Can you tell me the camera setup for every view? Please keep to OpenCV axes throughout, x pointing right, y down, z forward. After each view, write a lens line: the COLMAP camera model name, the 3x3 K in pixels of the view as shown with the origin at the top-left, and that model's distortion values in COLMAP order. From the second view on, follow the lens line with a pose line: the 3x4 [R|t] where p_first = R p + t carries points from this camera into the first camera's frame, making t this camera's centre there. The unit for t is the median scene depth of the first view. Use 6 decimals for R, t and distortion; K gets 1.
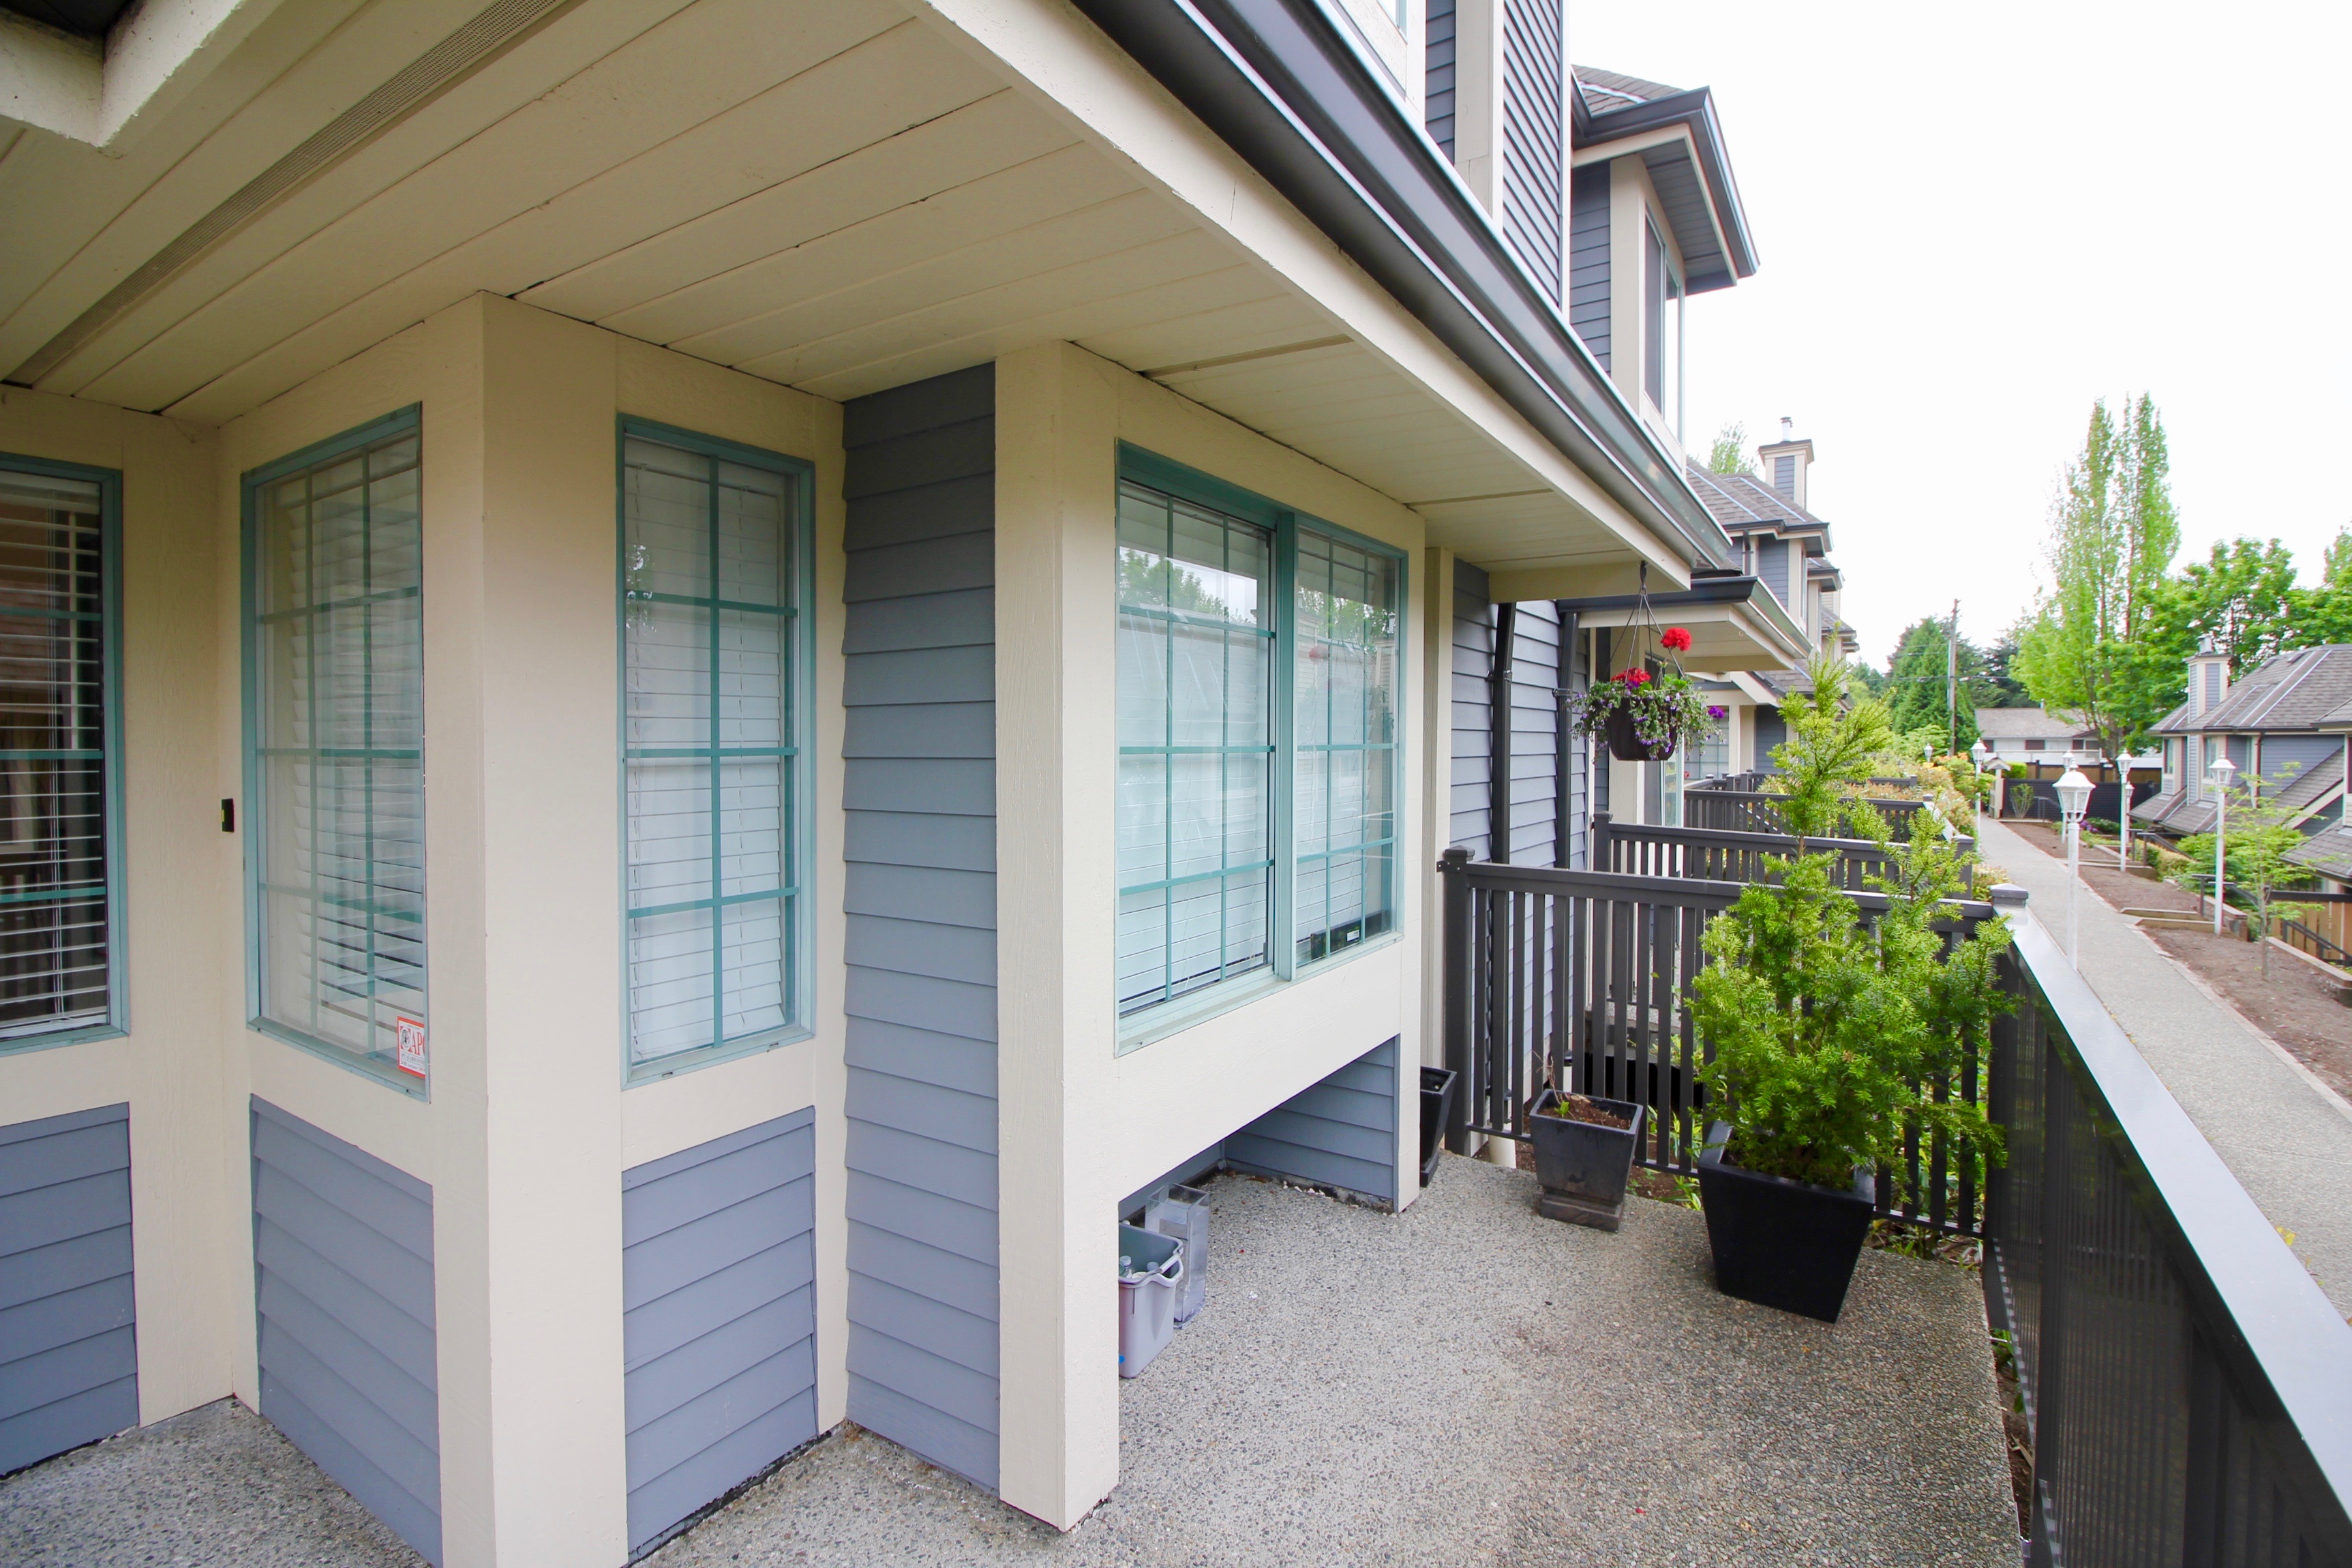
lens RADIAL K [[1100.4, 0, 1176.5], [0, 1100.4, 756.1], [0, 0, 1]] dist [-0.002255, -0.011677]
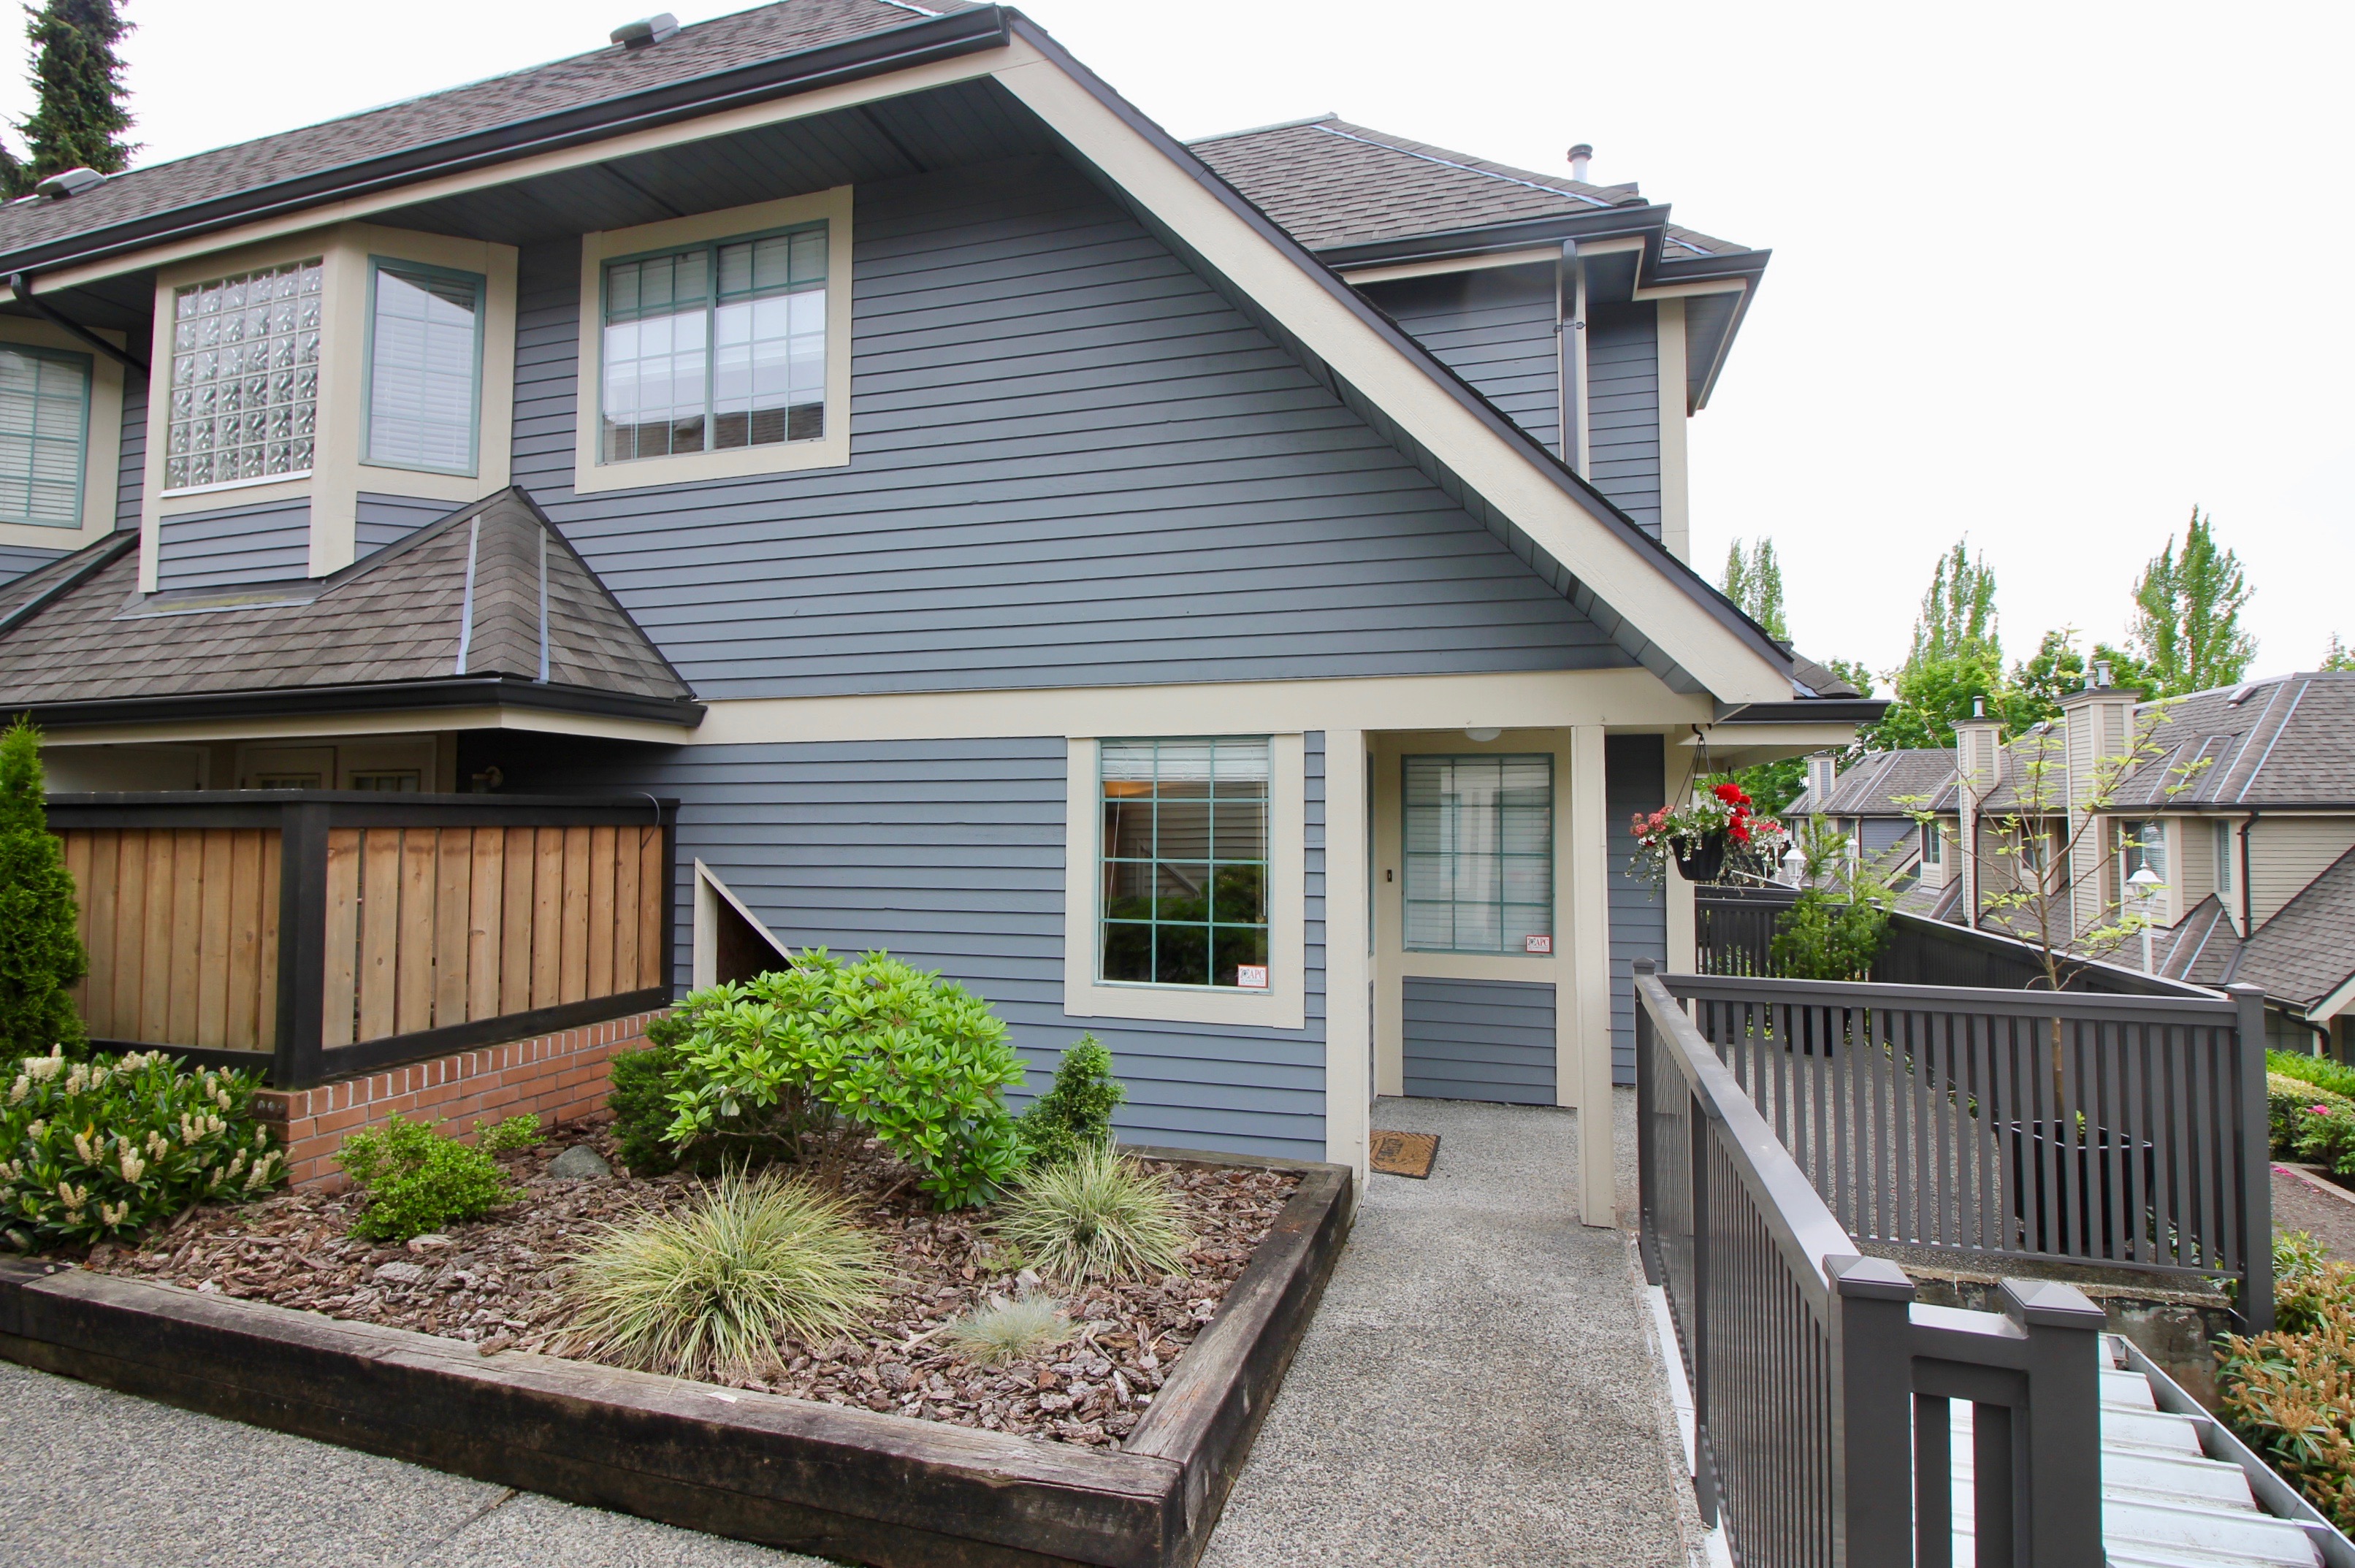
lens RADIAL K [[1170.9, 0, 1186.9], [0, 1170.9, 772.1], [0, 0, 1]] dist [-0.001154, -0.012085]
pose [[0.961493, 0.011694, 0.274581, -0.842801], [0.002467, 0.998687, -0.051171, -0.023664], [-0.274819, 0.049877, 0.960201, -0.662566]]
